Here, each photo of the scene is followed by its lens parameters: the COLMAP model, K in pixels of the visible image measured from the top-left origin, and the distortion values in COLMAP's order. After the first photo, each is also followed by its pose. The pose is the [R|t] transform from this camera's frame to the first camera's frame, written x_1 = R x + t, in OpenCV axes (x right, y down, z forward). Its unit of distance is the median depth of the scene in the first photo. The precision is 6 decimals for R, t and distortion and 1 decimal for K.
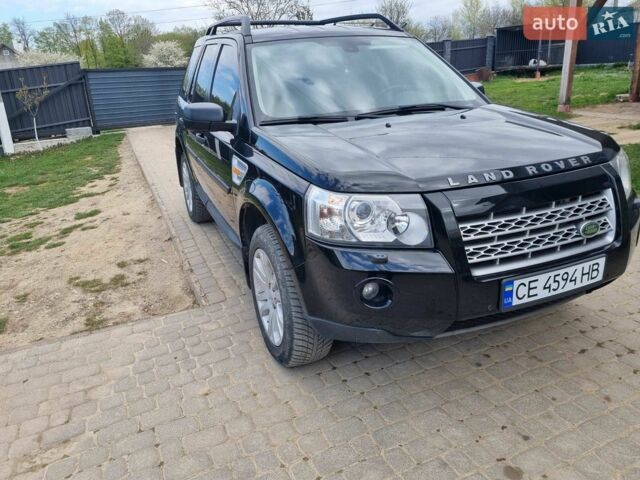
lens RADIAL K [[481.0, 0, 320.0], [0, 481.0, 240.0], [0, 0, 1]] dist [0.036769, -0.031473]
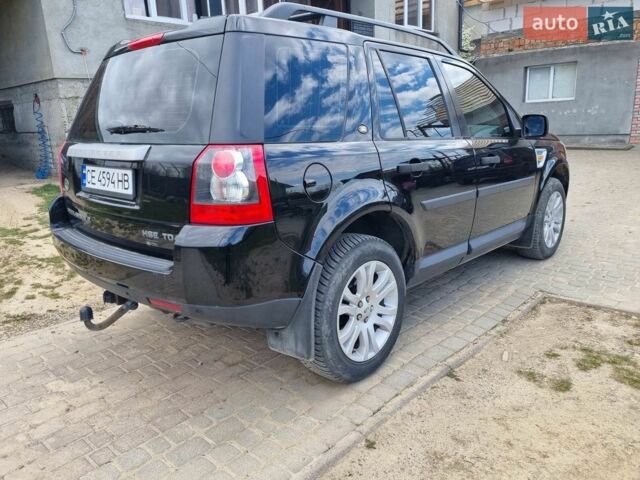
lens RADIAL K [[481.0, 0, 320.0], [0, 481.0, 240.0], [0, 0, 1]] dist [0.036769, -0.031473]
pose [[-0.411747, -0.166587, 0.895942, -0.883390], [0.363898, 0.871308, 0.329243, -0.457840], [-0.835489, 0.461597, -0.298138, 1.500444]]
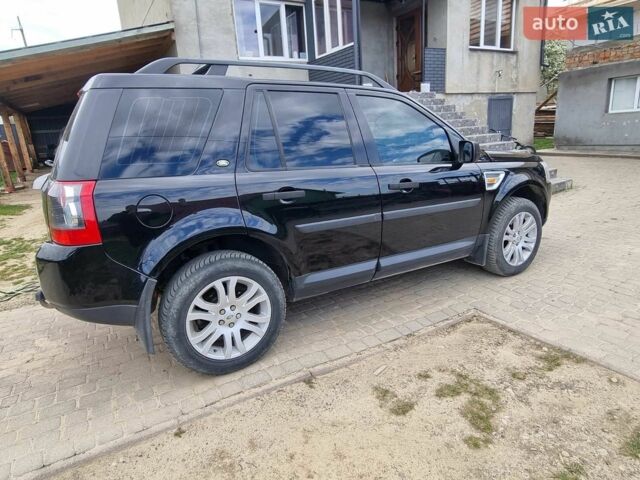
lens RADIAL K [[388.0, 0, 327.4], [0, 388.0, 241.3], [0, 0, 1]] dist [-0.002989, -0.000132]
pose [[-0.129411, -0.219103, 0.967081, -0.931144], [0.395160, 0.883098, 0.252955, -0.341004], [-0.909451, 0.414887, -0.027702, 1.129782]]
